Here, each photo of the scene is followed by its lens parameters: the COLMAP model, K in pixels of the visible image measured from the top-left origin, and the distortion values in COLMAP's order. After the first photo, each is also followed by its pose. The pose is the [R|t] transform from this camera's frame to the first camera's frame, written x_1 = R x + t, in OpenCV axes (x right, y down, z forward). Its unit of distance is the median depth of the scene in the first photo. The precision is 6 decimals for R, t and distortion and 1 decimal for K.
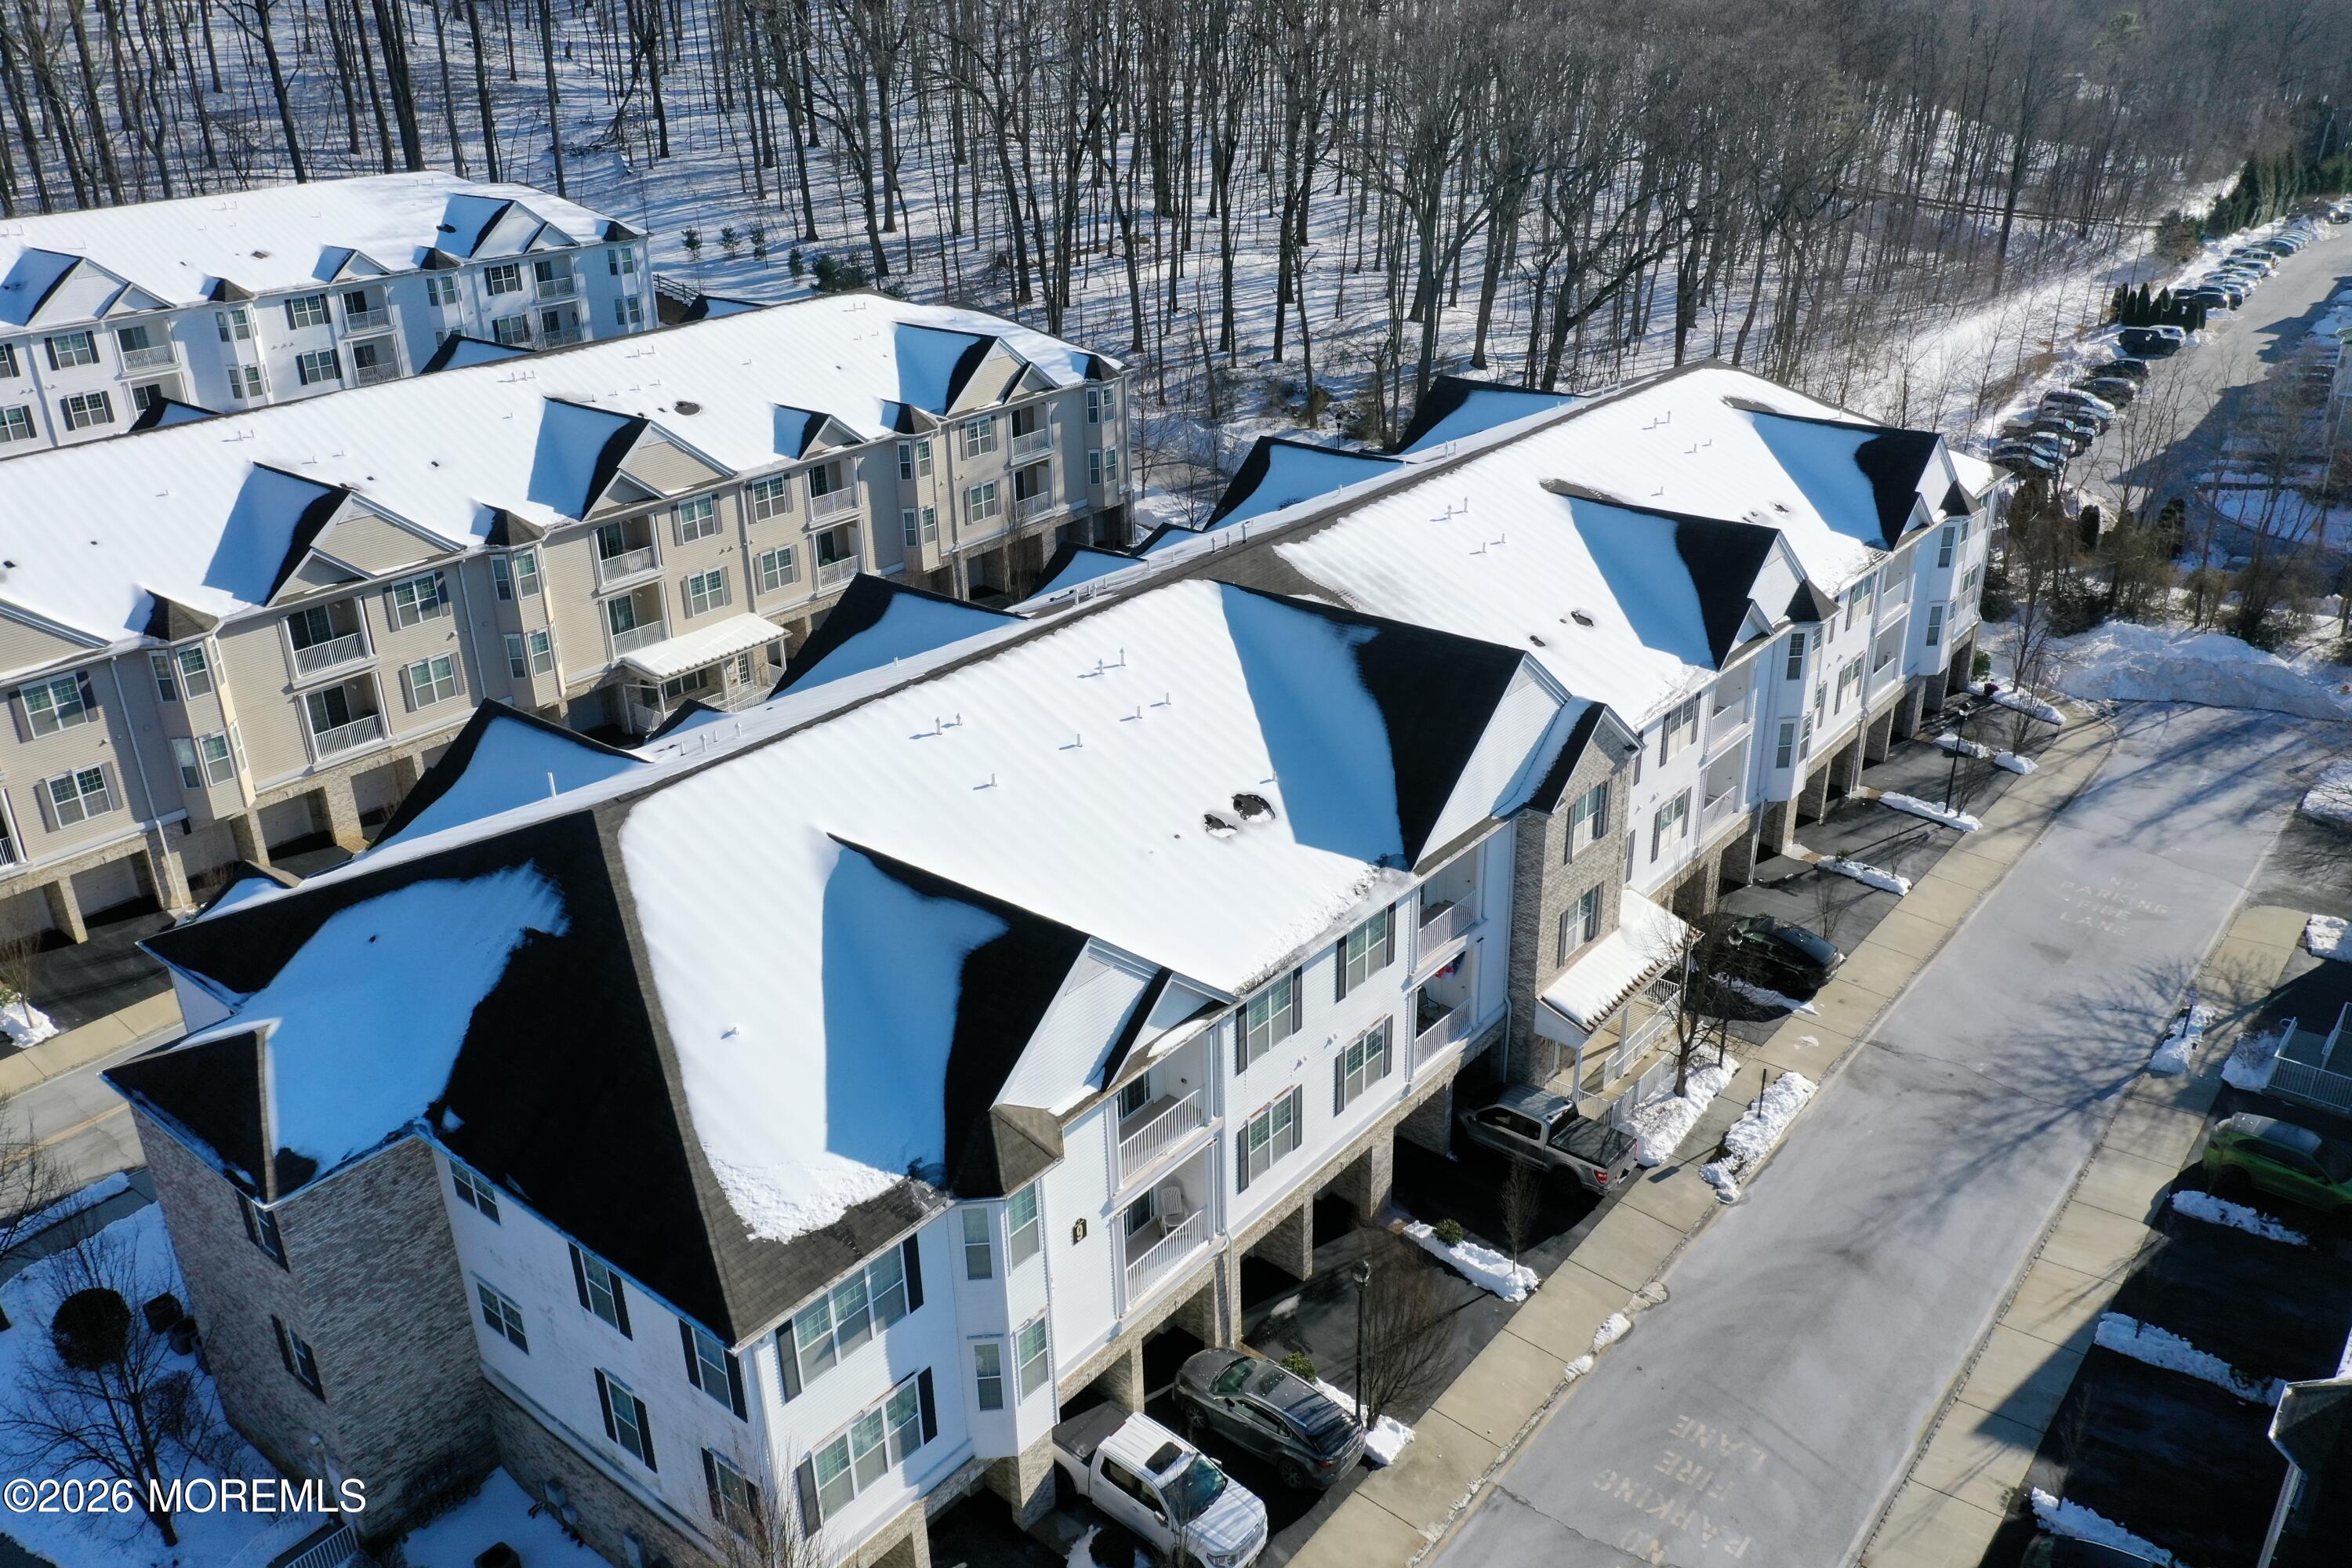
lens RADIAL K [[1860.2, 0, 1184.6], [0, 1860.2, 785.6], [0, 0, 1]] dist [-0.004225, 0.002755]
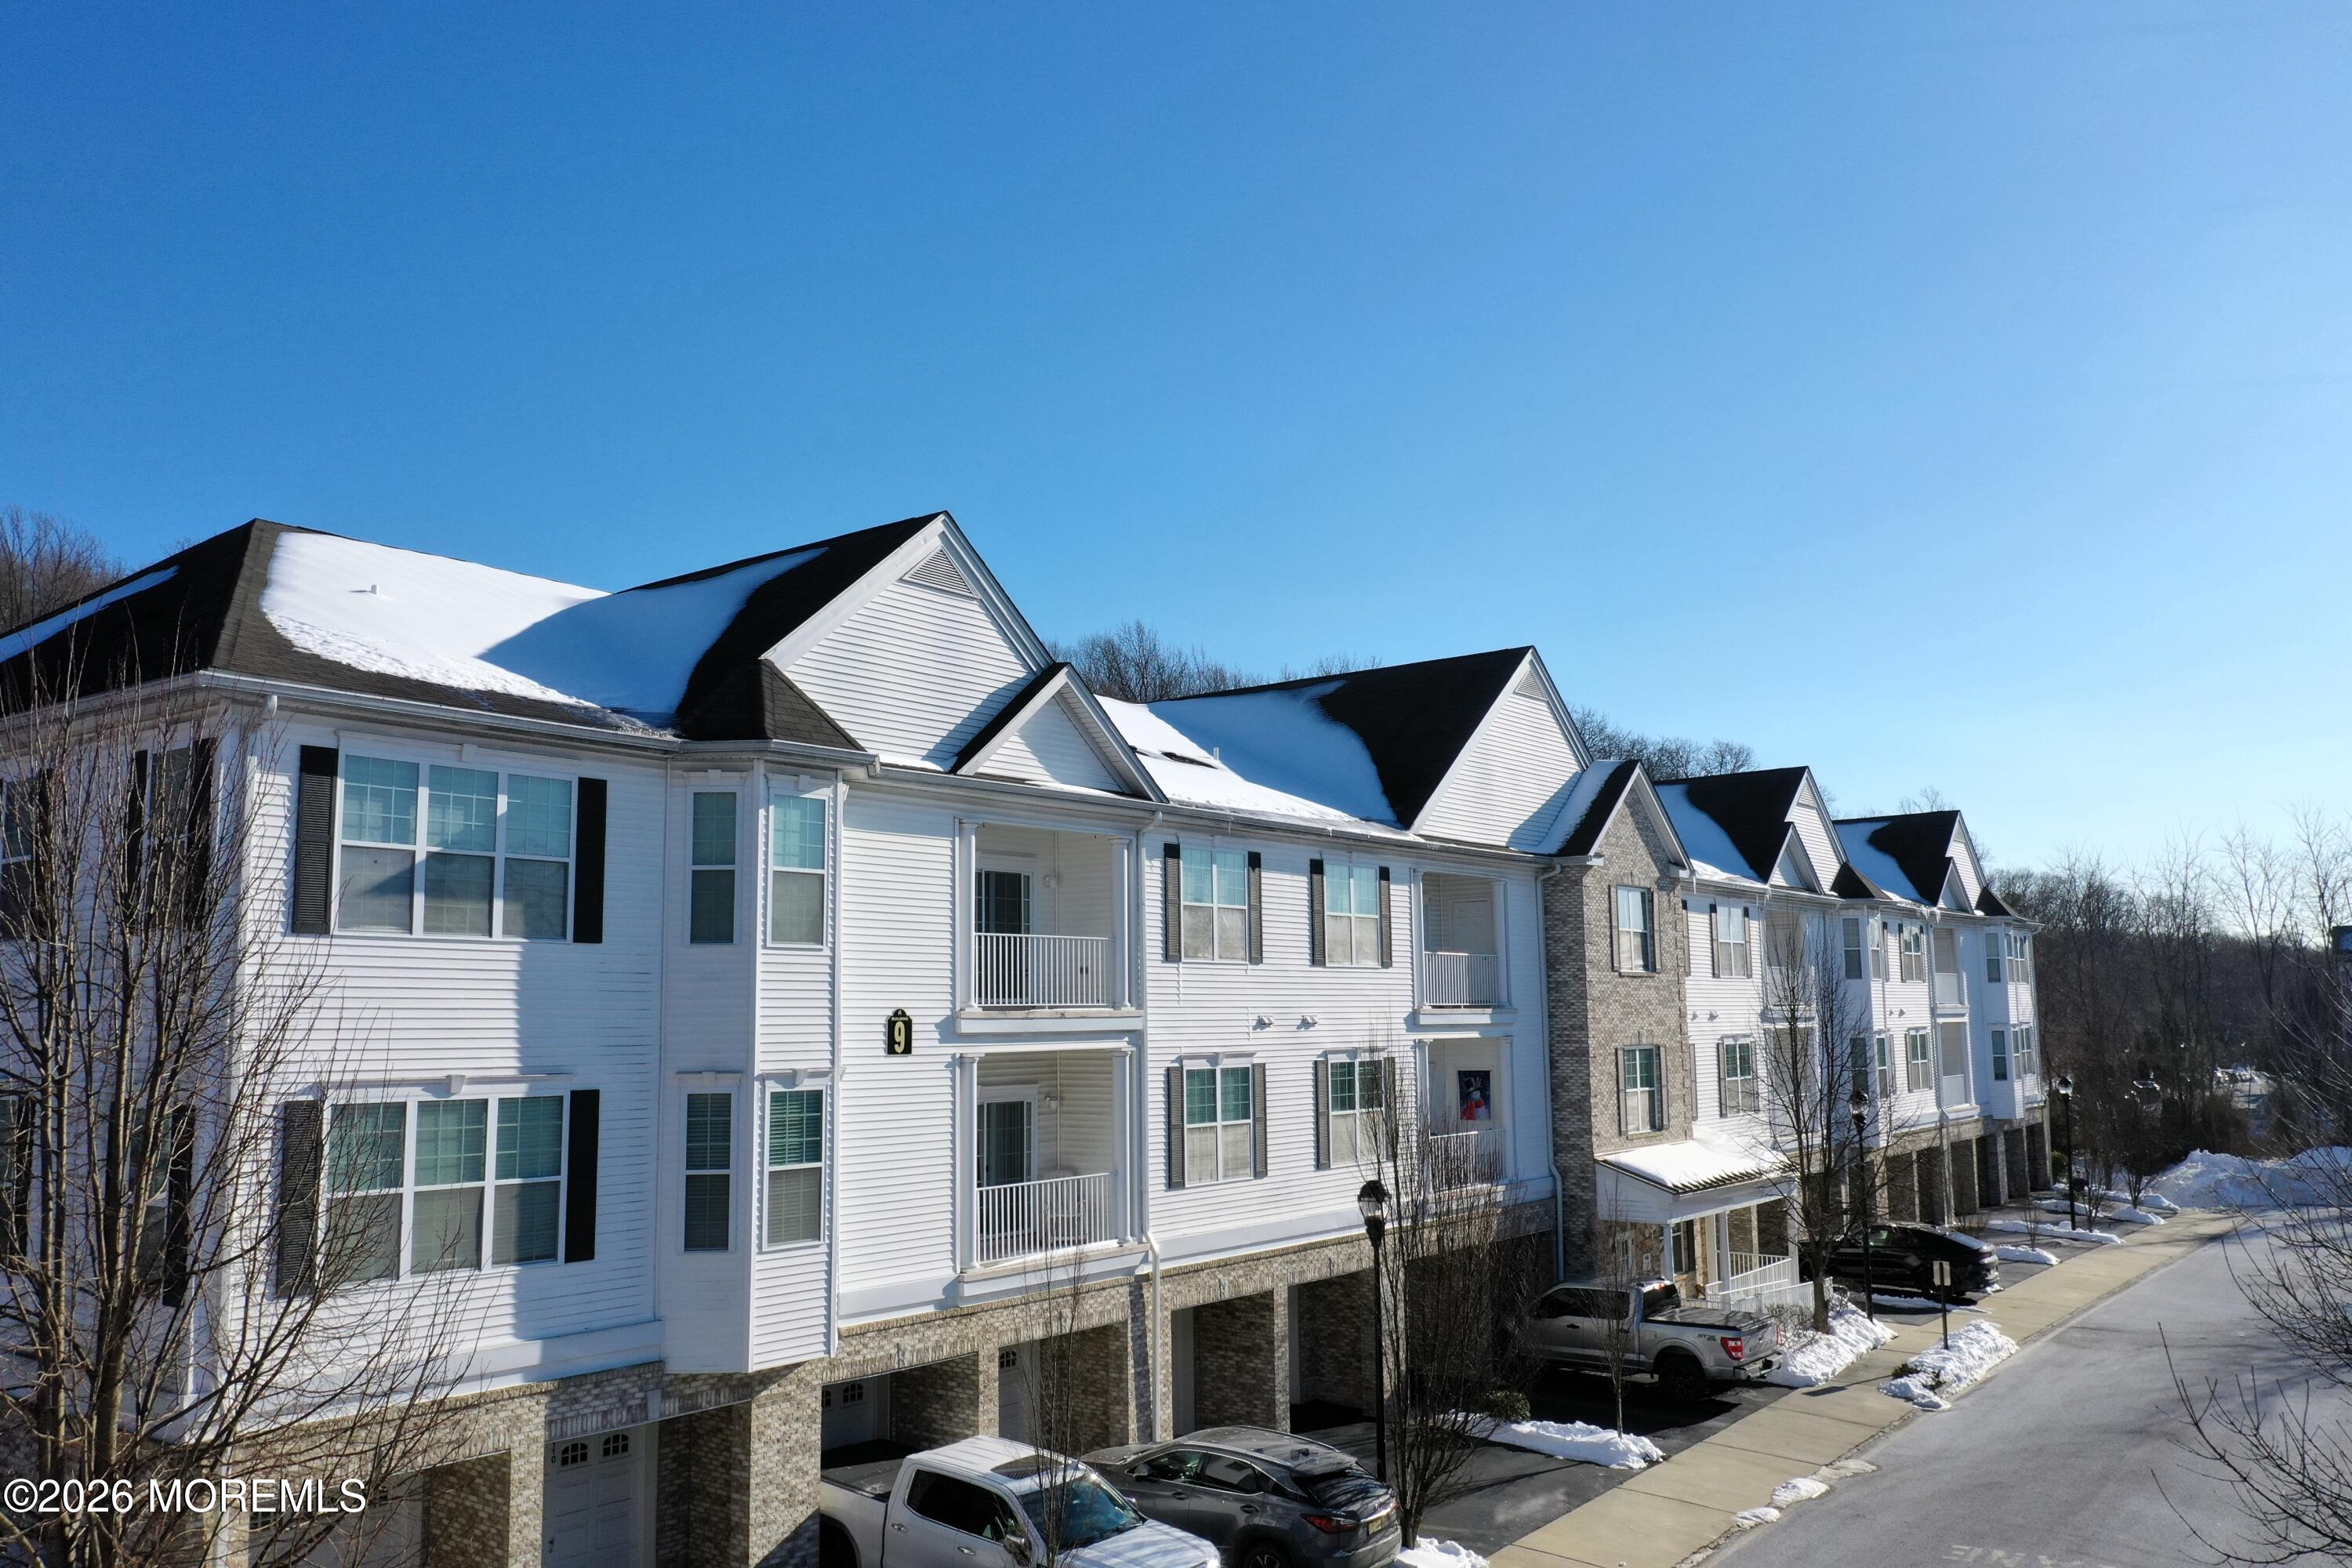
lens RADIAL K [[1860.2, 0, 1176.6], [0, 1860.2, 789.5], [0, 0, 1]] dist [-0.004225, 0.002755]
pose [[0.999529, 0.013722, 0.027459, 0.012539], [0.002886, 0.848567, -0.529081, 0.419233], [-0.030561, 0.528911, 0.848127, 0.389875]]
